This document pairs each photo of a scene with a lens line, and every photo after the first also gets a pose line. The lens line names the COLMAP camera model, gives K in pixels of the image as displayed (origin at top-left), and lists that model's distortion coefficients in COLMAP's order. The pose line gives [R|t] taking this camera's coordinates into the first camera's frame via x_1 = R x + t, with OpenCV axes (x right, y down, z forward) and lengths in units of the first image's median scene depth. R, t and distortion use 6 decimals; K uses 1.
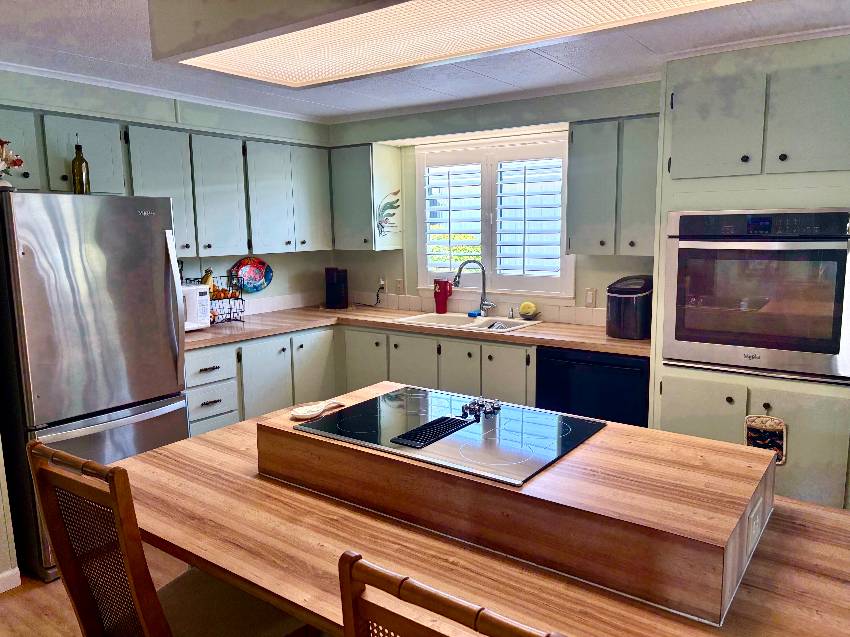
lens RADIAL K [[638.9, 0, 425.7], [0, 638.9, 344.1], [0, 0, 1]] dist [-0.003803, -0.004293]
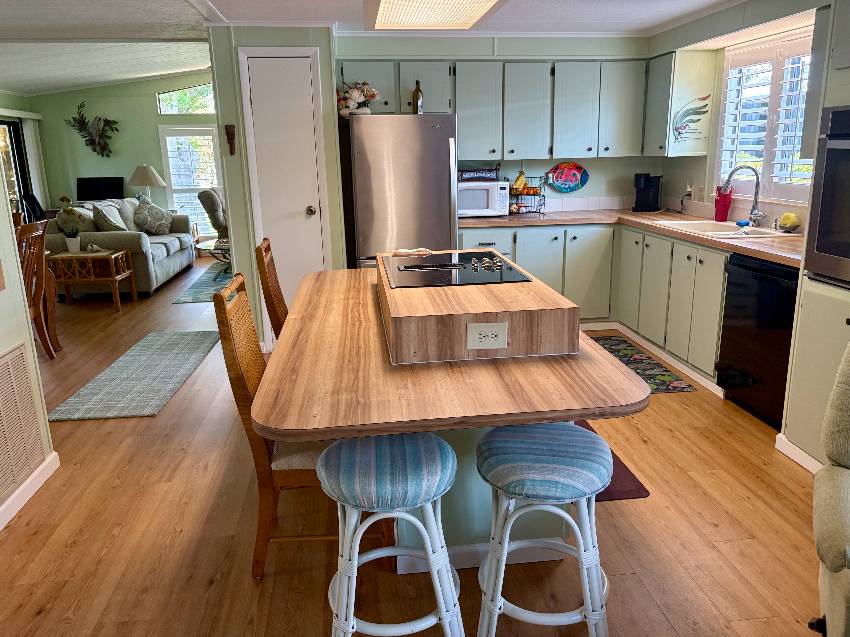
lens RADIAL K [[661.5, 0, 425.0], [0, 661.5, 318.5], [0, 0, 1]] dist [0.047278, -0.002834]
pose [[0.675555, 0.182298, -0.714418, 0.505879], [-0.125540, 0.983243, 0.132184, 0.021380], [0.726544, 0.000390, 0.687120, -0.047428]]
